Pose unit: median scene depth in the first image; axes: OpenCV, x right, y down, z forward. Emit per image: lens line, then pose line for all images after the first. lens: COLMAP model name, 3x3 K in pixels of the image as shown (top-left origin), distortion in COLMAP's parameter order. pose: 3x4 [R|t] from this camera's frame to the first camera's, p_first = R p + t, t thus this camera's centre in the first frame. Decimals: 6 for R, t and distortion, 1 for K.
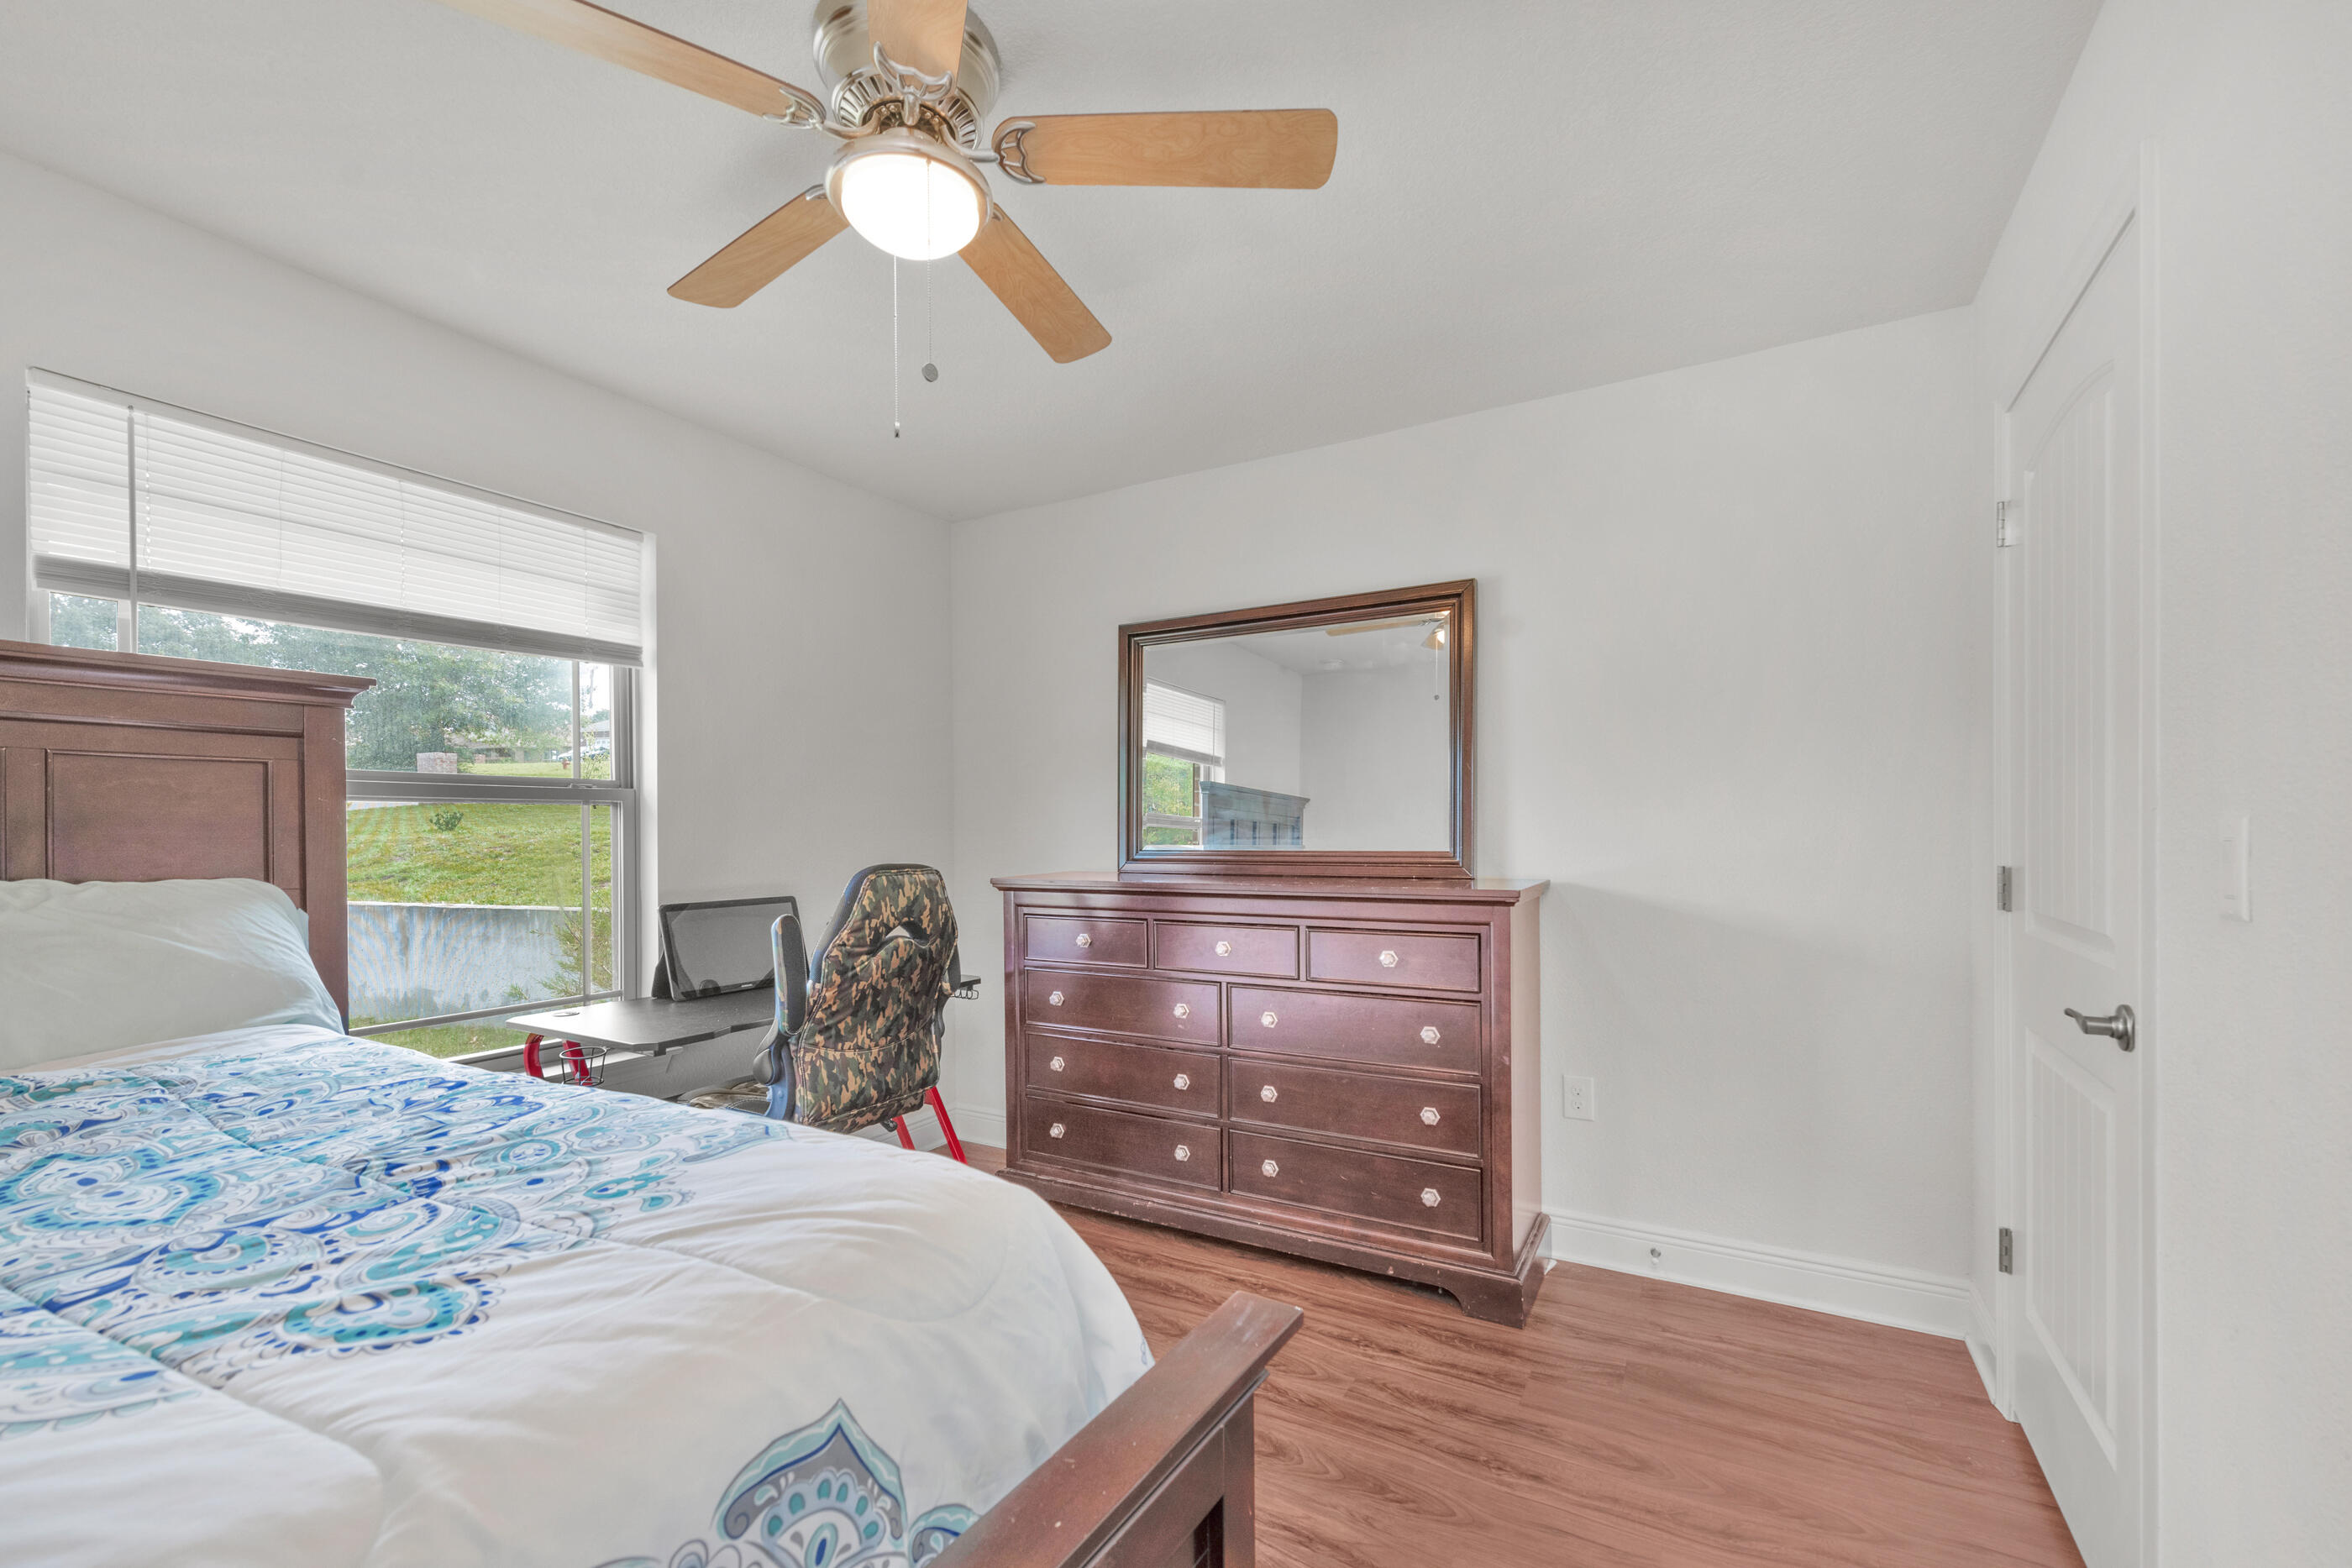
lens RADIAL K [[990.6, 0, 1193.0], [0, 990.6, 797.0], [0, 0, 1]] dist [0.010468, 0.000134]
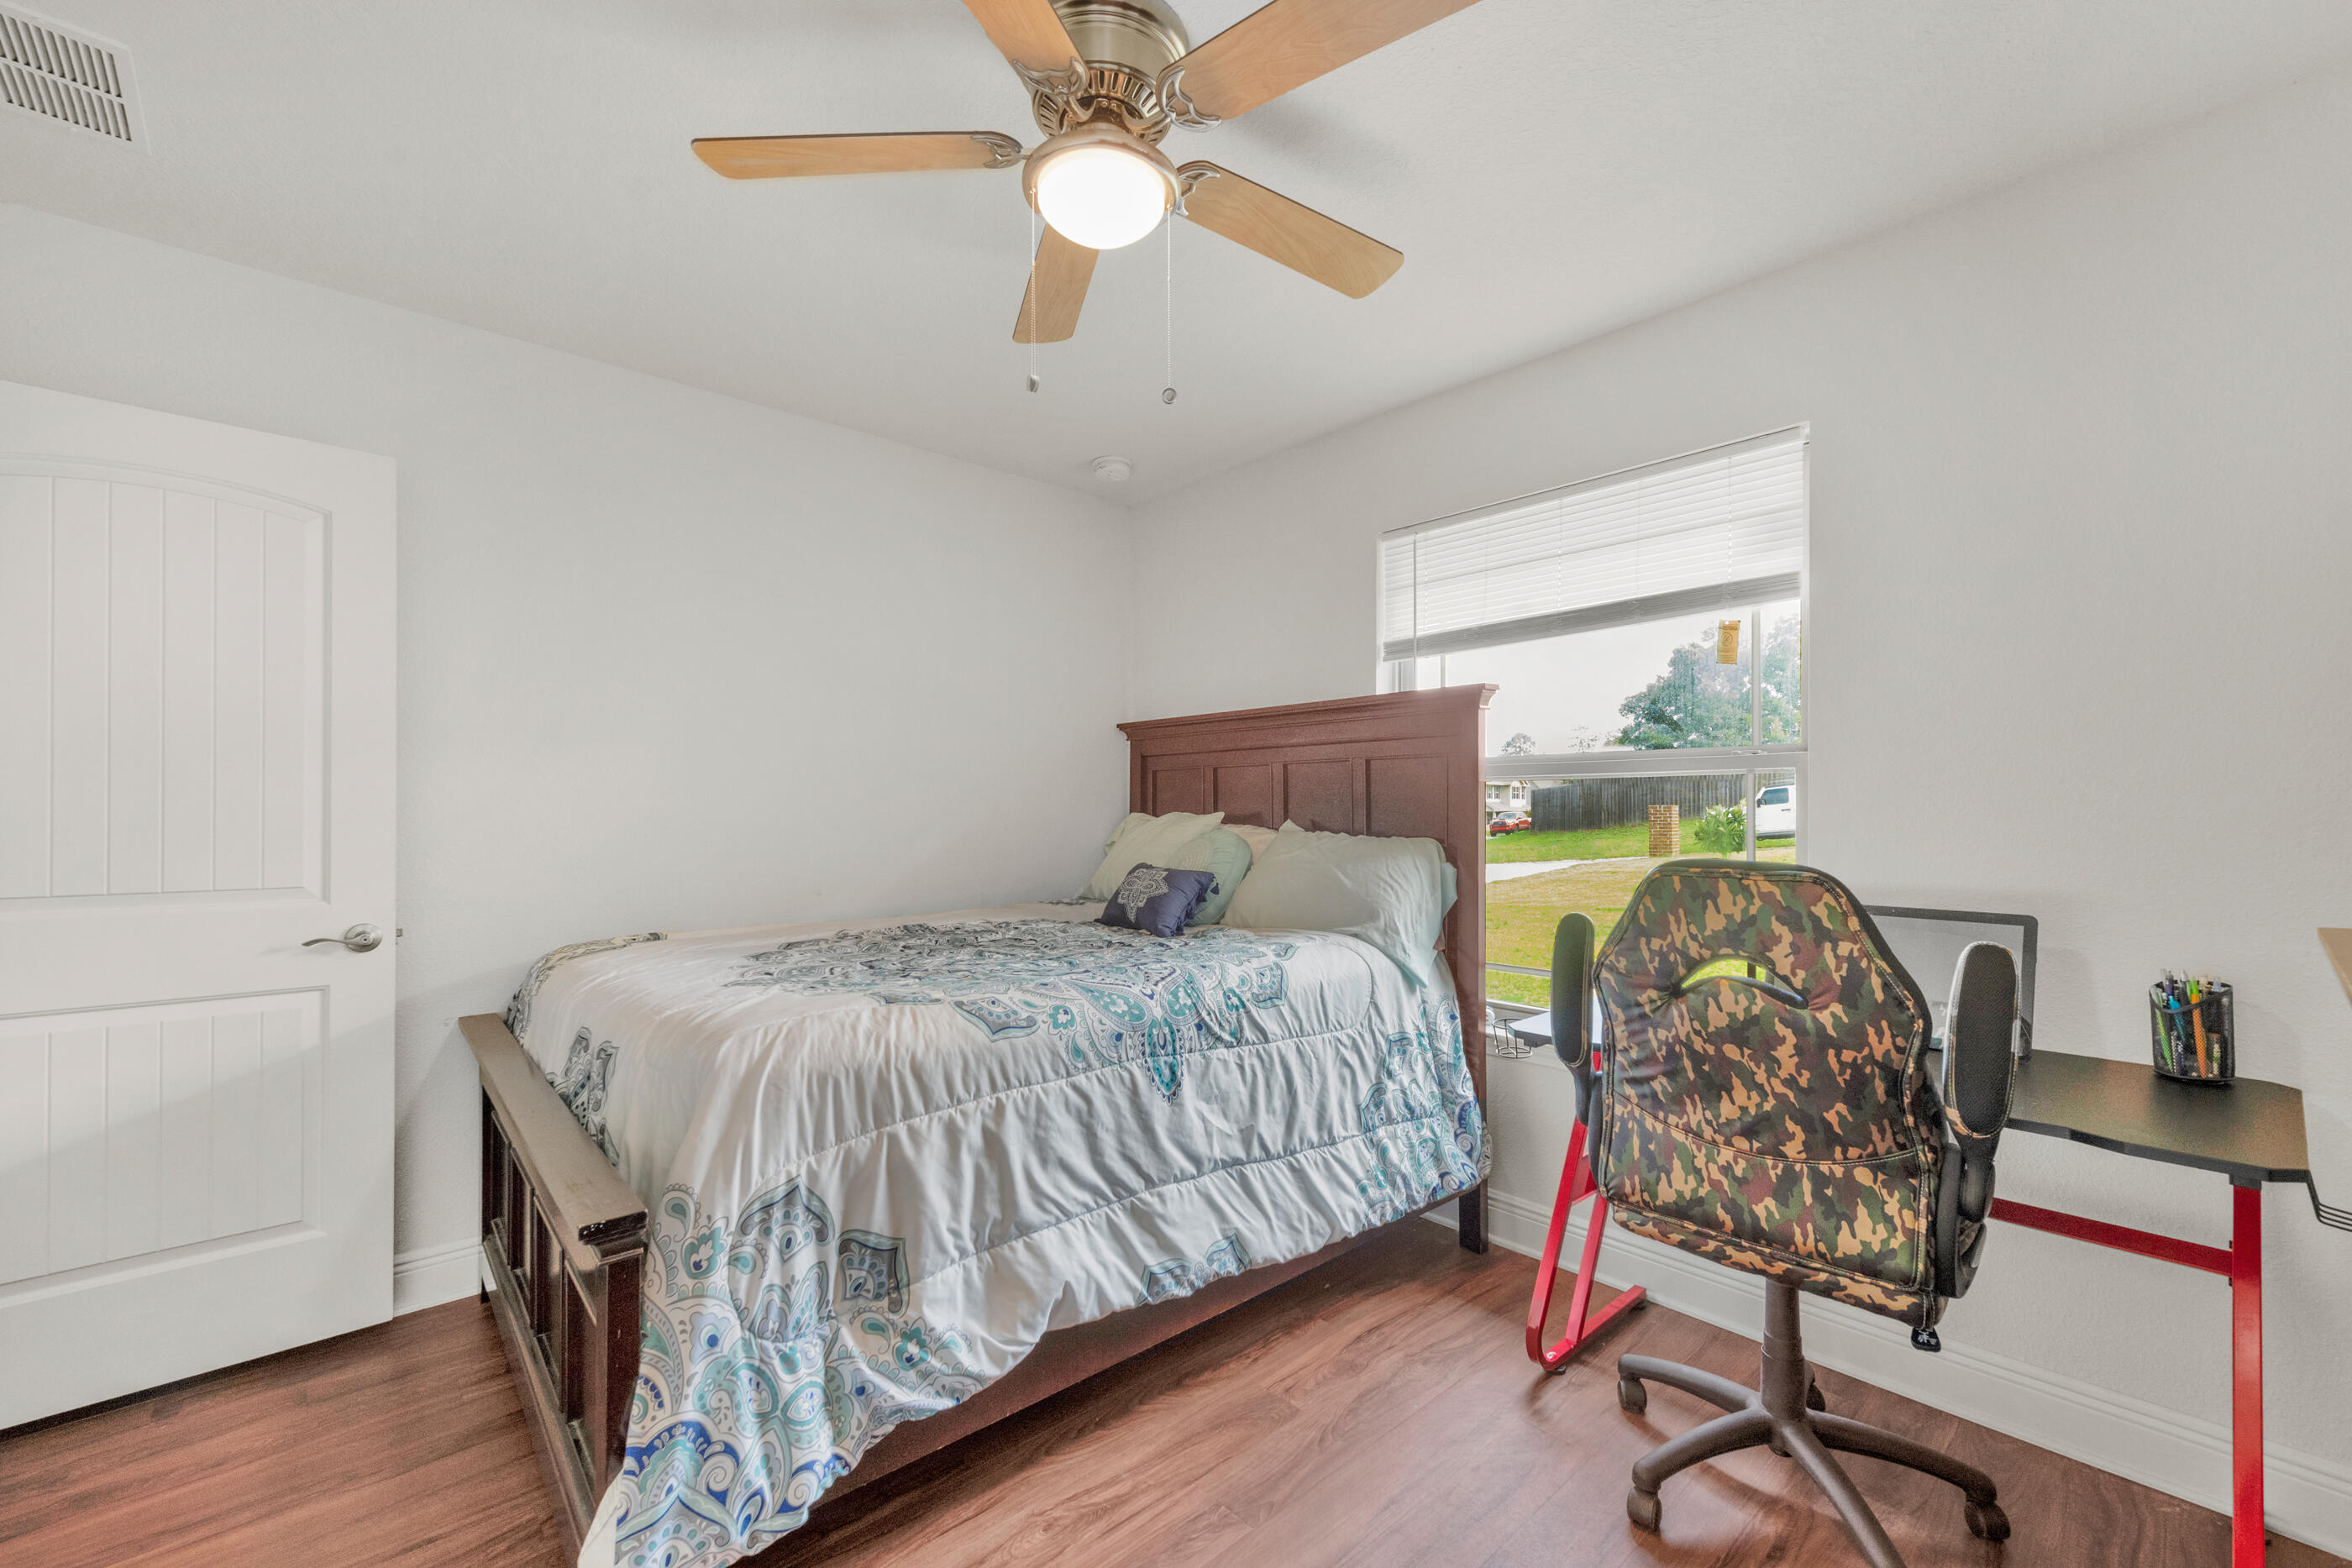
lens RADIAL K [[958.2, 0, 1115.1], [0, 958.2, 790.0], [0, 0, 1]] dist [0.002562, 0.000393]
pose [[-0.339574, -0.015231, -0.940456, 0.399690], [0.027446, 0.999283, -0.026094, 0.028834], [0.940179, -0.034673, -0.338912, 0.853055]]
